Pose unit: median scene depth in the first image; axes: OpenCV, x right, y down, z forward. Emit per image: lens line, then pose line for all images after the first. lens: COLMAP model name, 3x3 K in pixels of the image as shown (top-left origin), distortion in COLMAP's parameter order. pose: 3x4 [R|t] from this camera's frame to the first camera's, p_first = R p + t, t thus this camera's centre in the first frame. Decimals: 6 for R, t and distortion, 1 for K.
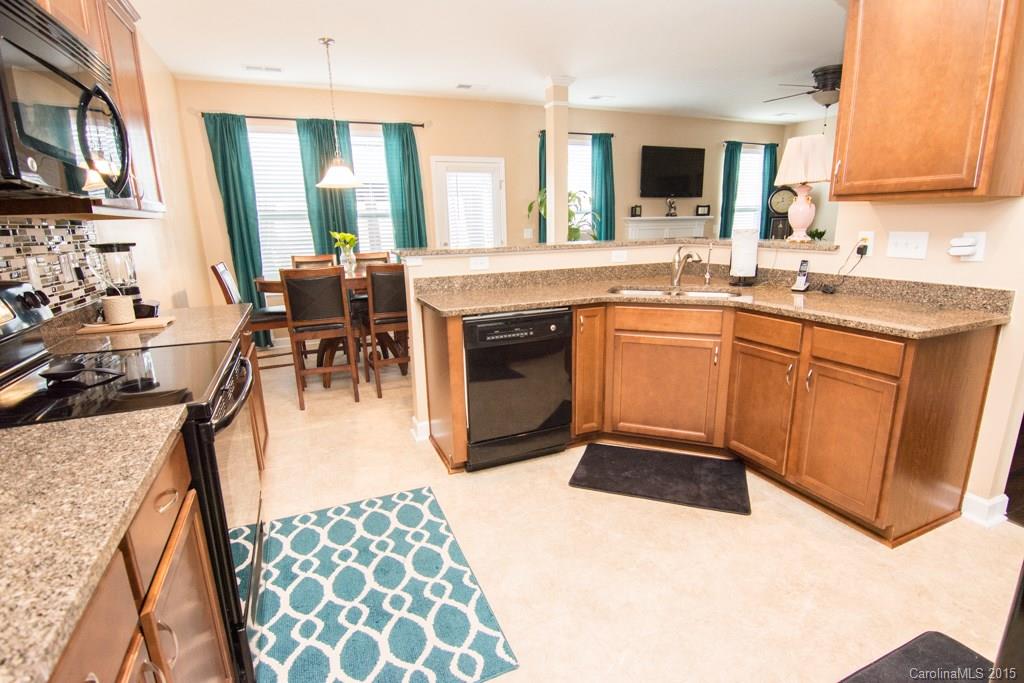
lens RADIAL K [[495.2, 0, 518.5], [0, 495.2, 342.9], [0, 0, 1]] dist [-0.011150, -0.000924]
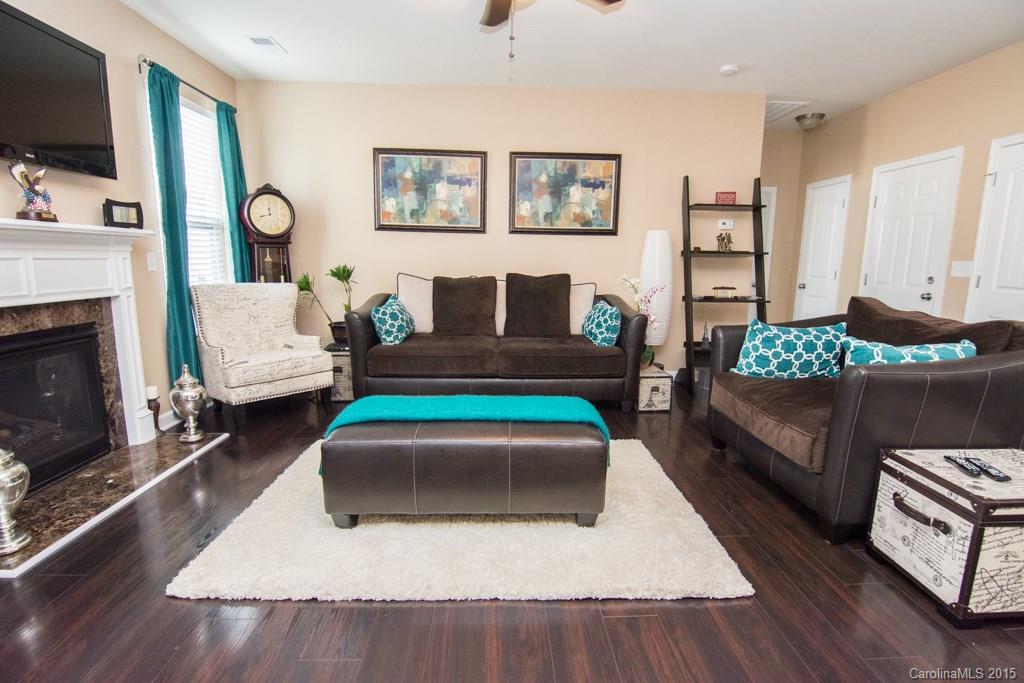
lens RADIAL K [[495.2, 0, 517.0], [0, 495.2, 346.7], [0, 0, 1]] dist [-0.011150, -0.000924]
pose [[0.365876, -0.134614, 0.920877, 0.111063], [0.189374, 0.979551, 0.067950, -0.131288], [-0.911193, 0.149529, 0.383887, 0.577133]]
